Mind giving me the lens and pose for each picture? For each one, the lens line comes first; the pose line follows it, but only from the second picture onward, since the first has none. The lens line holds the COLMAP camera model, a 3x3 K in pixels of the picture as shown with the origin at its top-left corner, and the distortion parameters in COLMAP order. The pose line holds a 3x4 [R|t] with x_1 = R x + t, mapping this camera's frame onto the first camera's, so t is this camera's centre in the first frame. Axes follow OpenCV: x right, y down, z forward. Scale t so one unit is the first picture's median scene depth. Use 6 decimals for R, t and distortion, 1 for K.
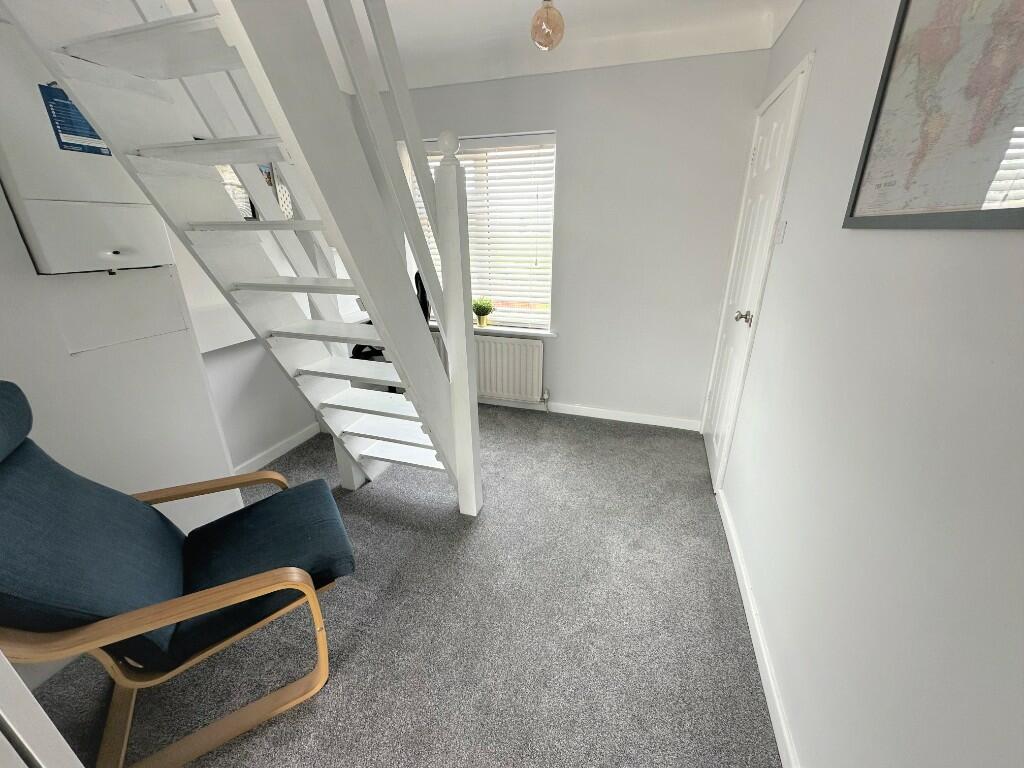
lens RADIAL K [[409.2, 0, 510.8], [0, 409.2, 385.8], [0, 0, 1]] dist [-0.000697, -0.000420]
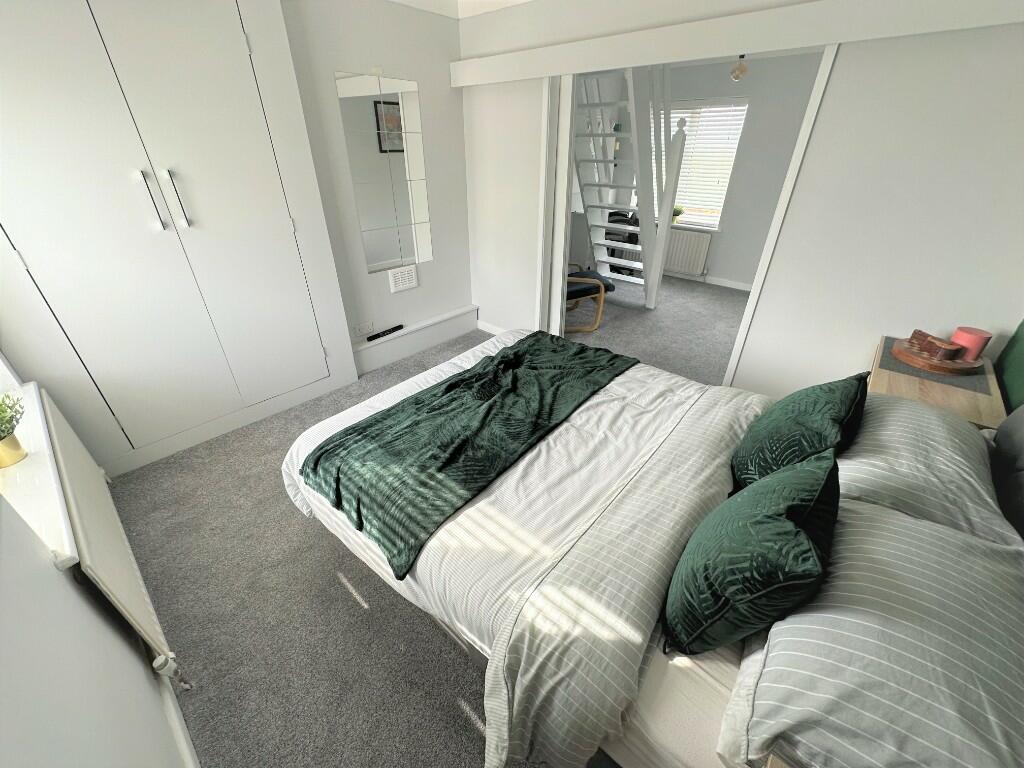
lens RADIAL K [[409.2, 0, 516.4], [0, 409.2, 385.6], [0, 0, 1]] dist [-0.000697, -0.000420]
pose [[0.918928, 0.206971, -0.335758, 0.043898], [-0.149993, 0.970679, 0.187843, 0.319320], [0.364791, -0.122253, 0.923028, -0.955424]]
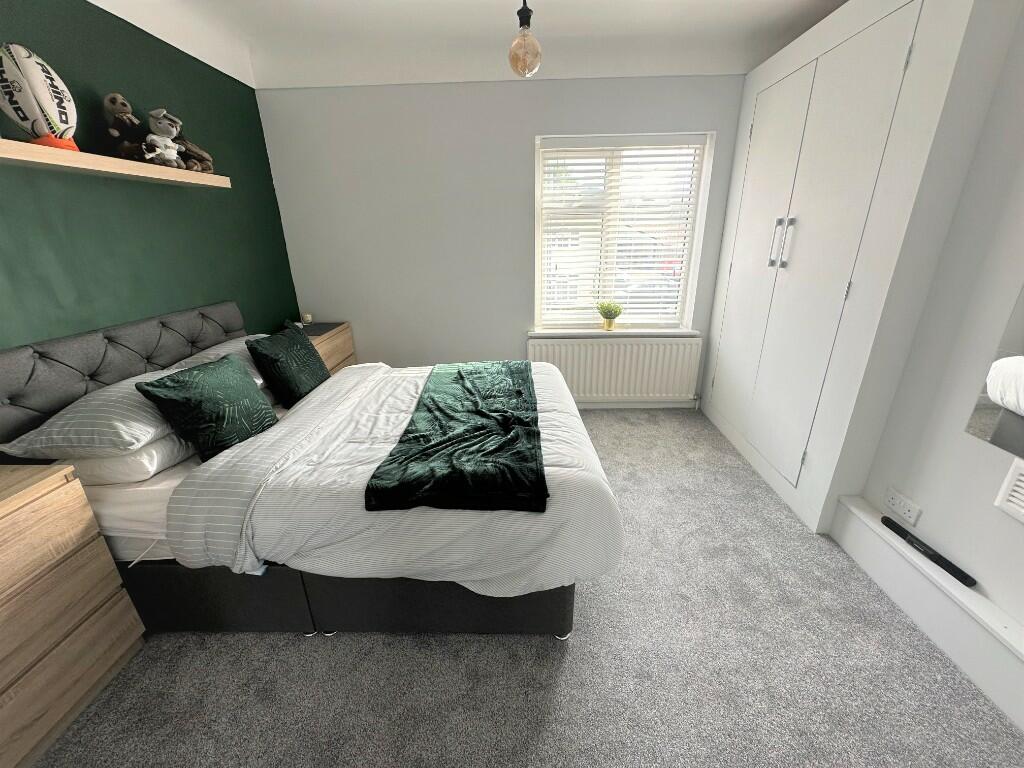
lens RADIAL K [[409.2, 0, 512.7], [0, 409.2, 383.6], [0, 0, 1]] dist [-0.000697, -0.000420]
pose [[-0.959497, 0.113268, -0.257944, -0.138639], [-0.088163, 0.748893, 0.656801, -0.298122], [0.267567, 0.652940, -0.708575, 0.868739]]
